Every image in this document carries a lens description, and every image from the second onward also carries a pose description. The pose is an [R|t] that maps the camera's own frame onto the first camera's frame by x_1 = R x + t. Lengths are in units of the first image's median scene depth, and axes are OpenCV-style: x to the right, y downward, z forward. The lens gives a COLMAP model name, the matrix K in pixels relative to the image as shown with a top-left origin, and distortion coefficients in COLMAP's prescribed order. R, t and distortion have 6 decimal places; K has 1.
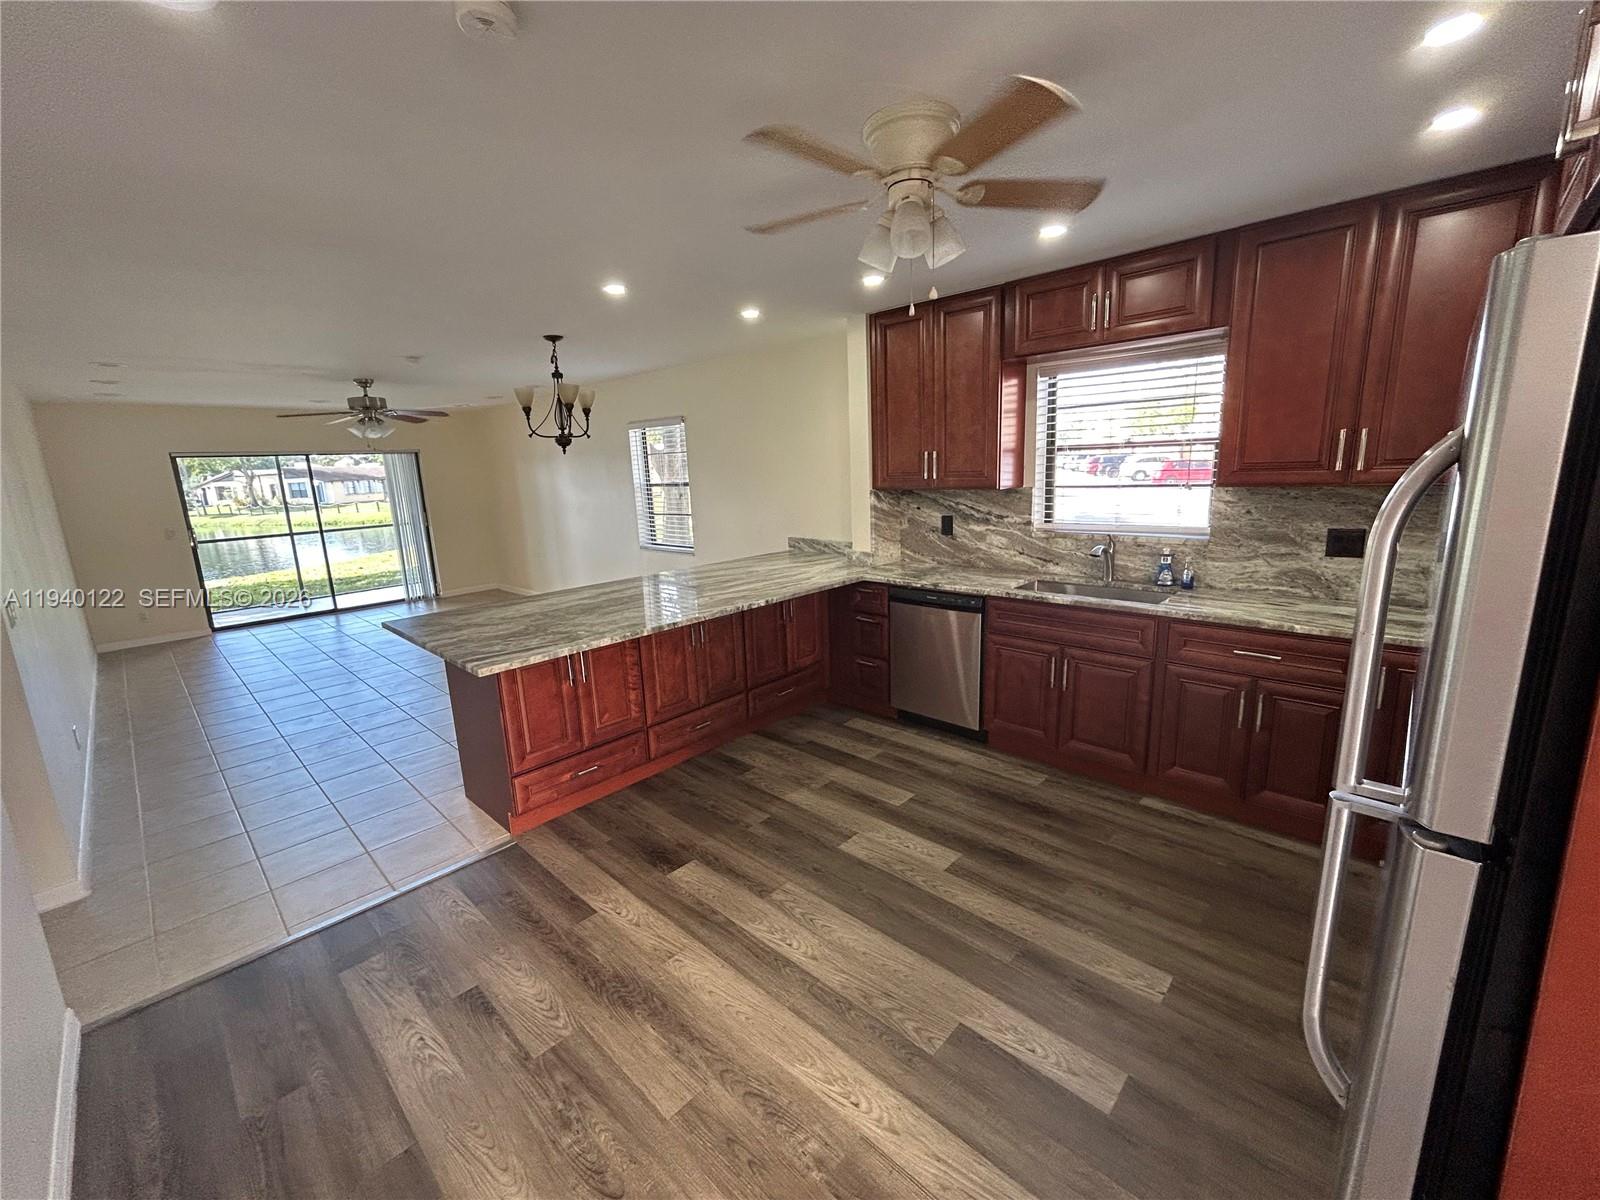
lens RADIAL K [[653.2, 0, 797.3], [0, 653.2, 594.9], [0, 0, 1]] dist [0.000246, 0.000191]
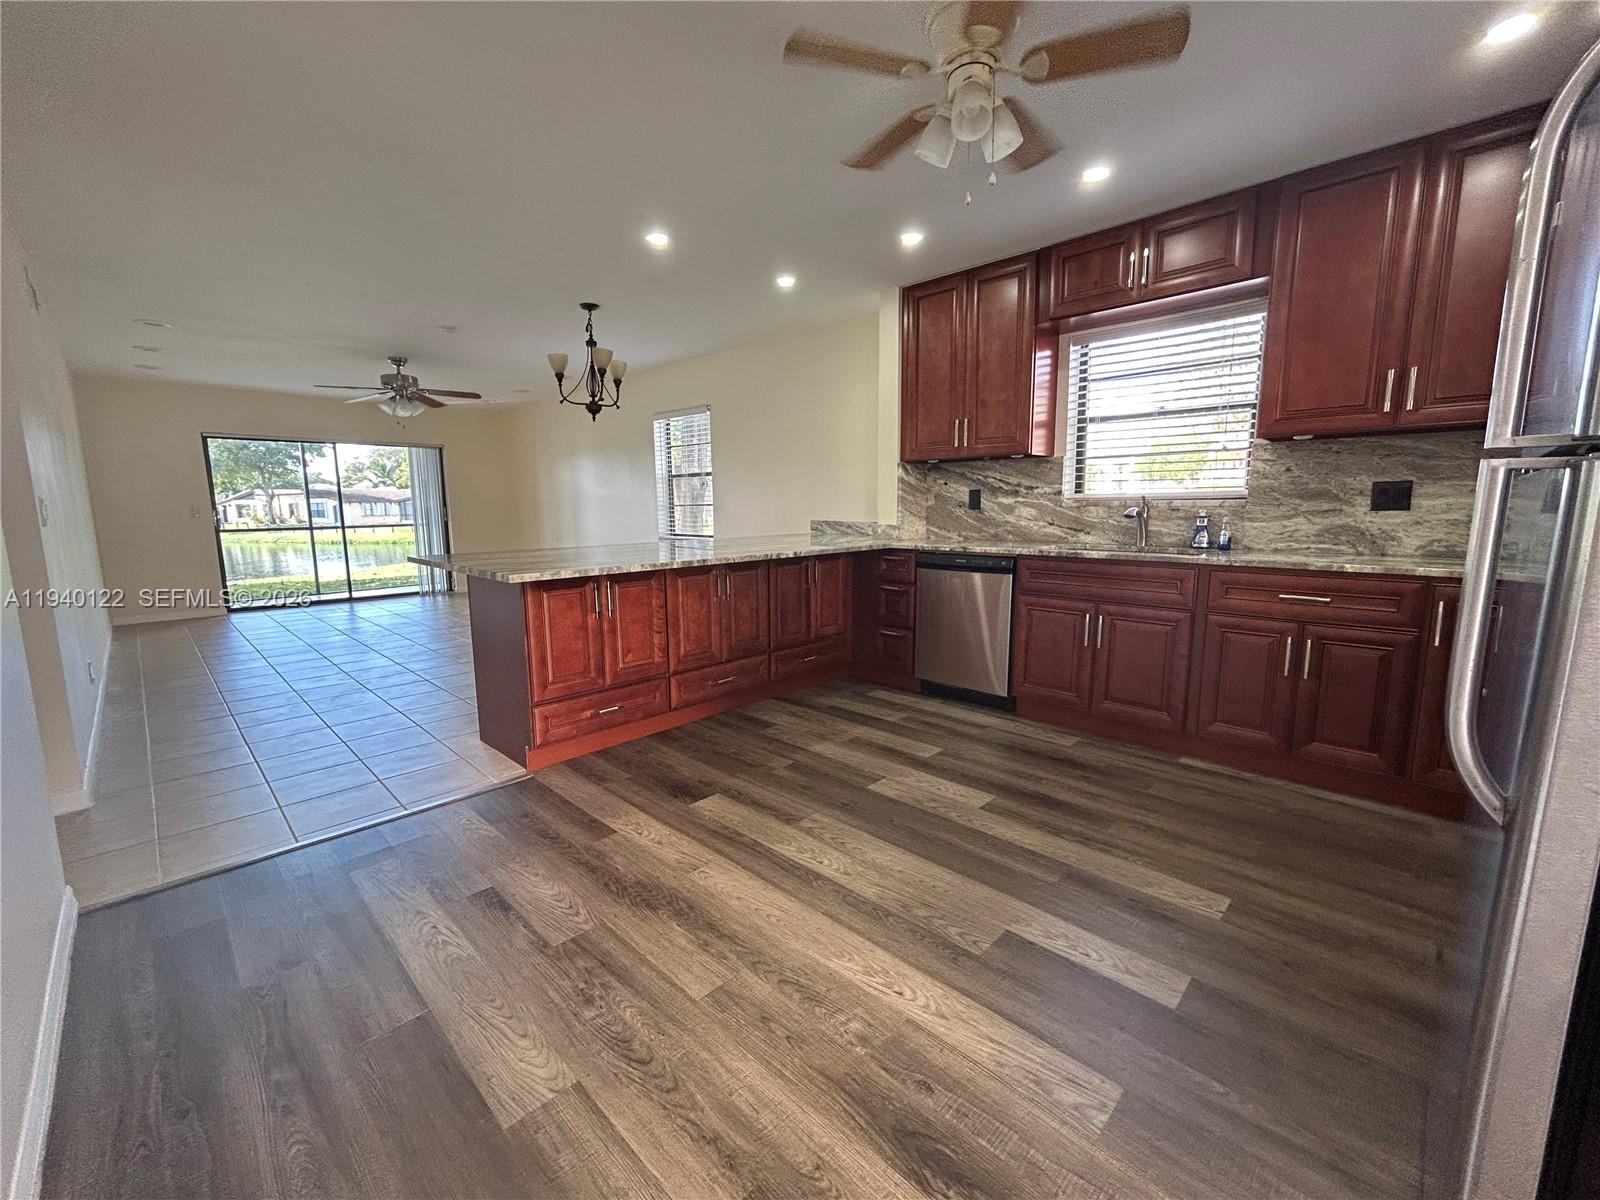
lens RADIAL K [[653.2, 0, 797.3], [0, 653.2, 594.9], [0, 0, 1]] dist [0.000246, 0.000191]
pose [[0.999394, 0.033115, -0.010692, -0.035134], [-0.033691, 0.997681, -0.059143, 0.149397], [0.008709, 0.059467, 0.998192, 0.020087]]
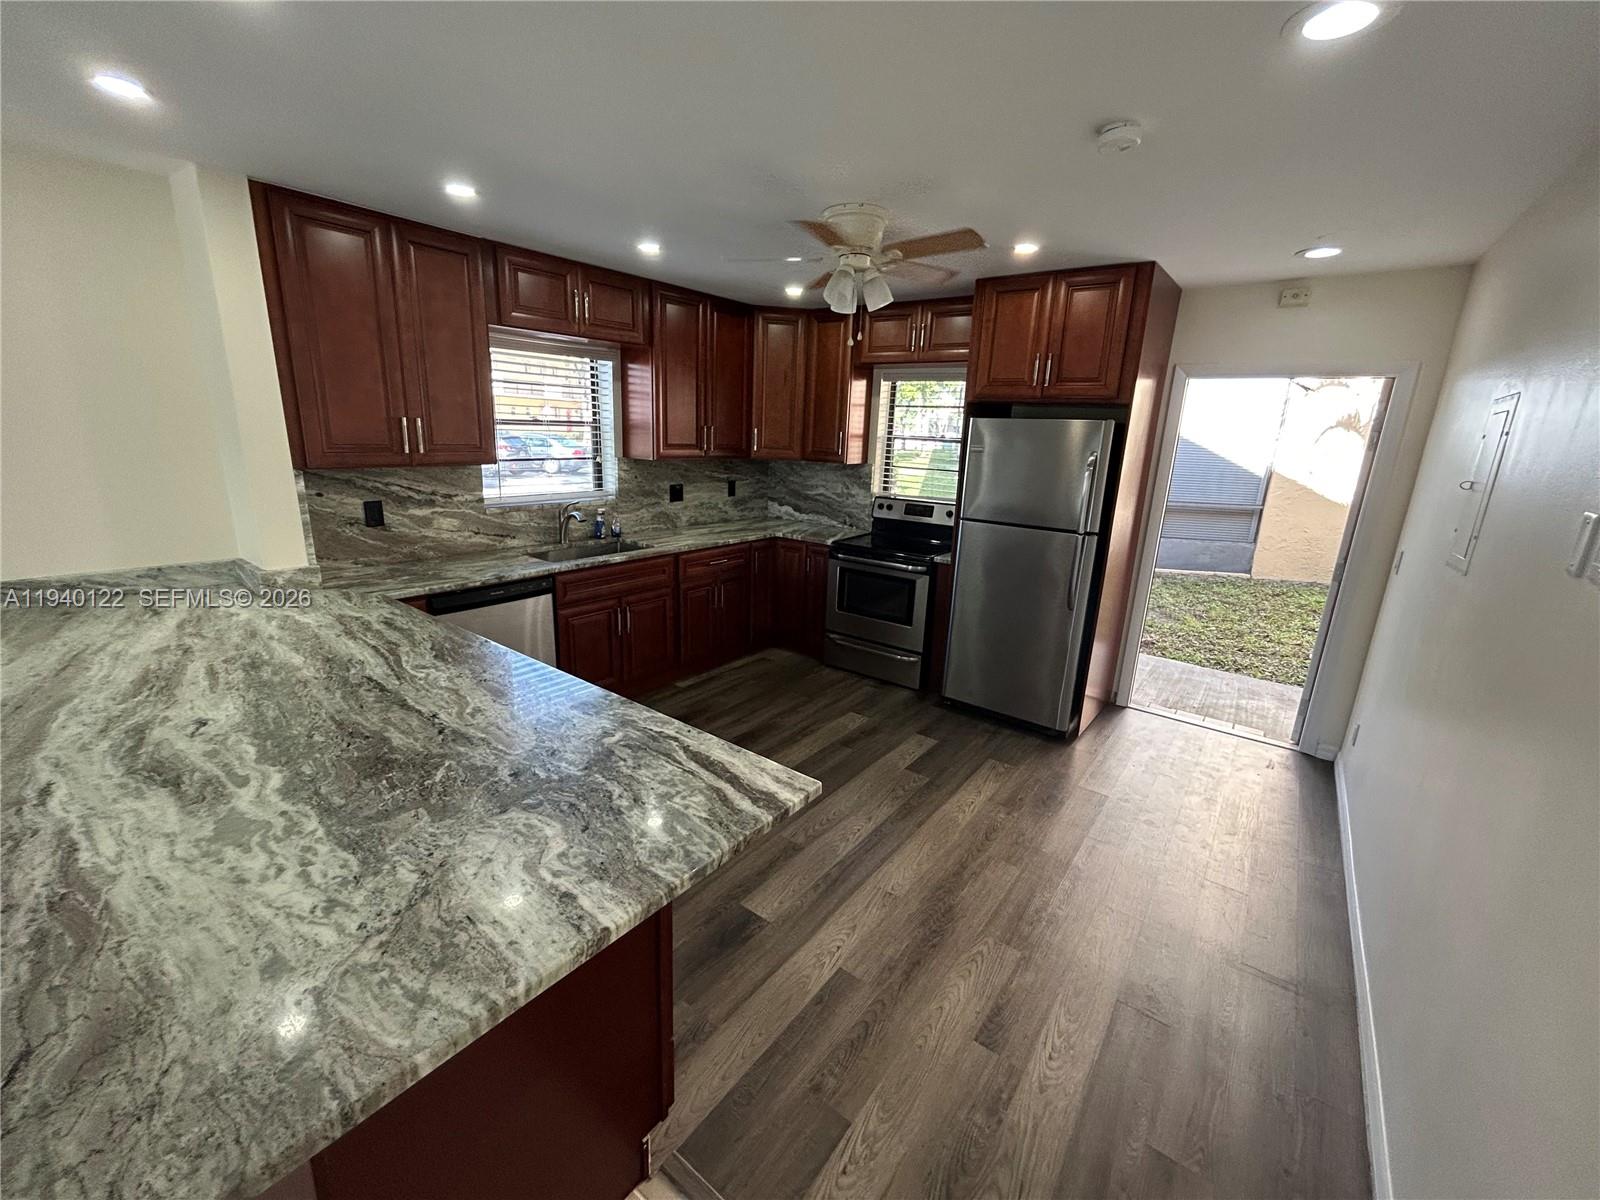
lens RADIAL K [[653.2, 0, 797.3], [0, 653.2, 594.9], [0, 0, 1]] dist [0.000246, 0.000191]
pose [[-0.113527, -0.215846, 0.969805, -0.828129], [0.159878, 0.959426, 0.232252, -0.159597], [-0.980587, 0.181418, -0.074412, 0.825785]]
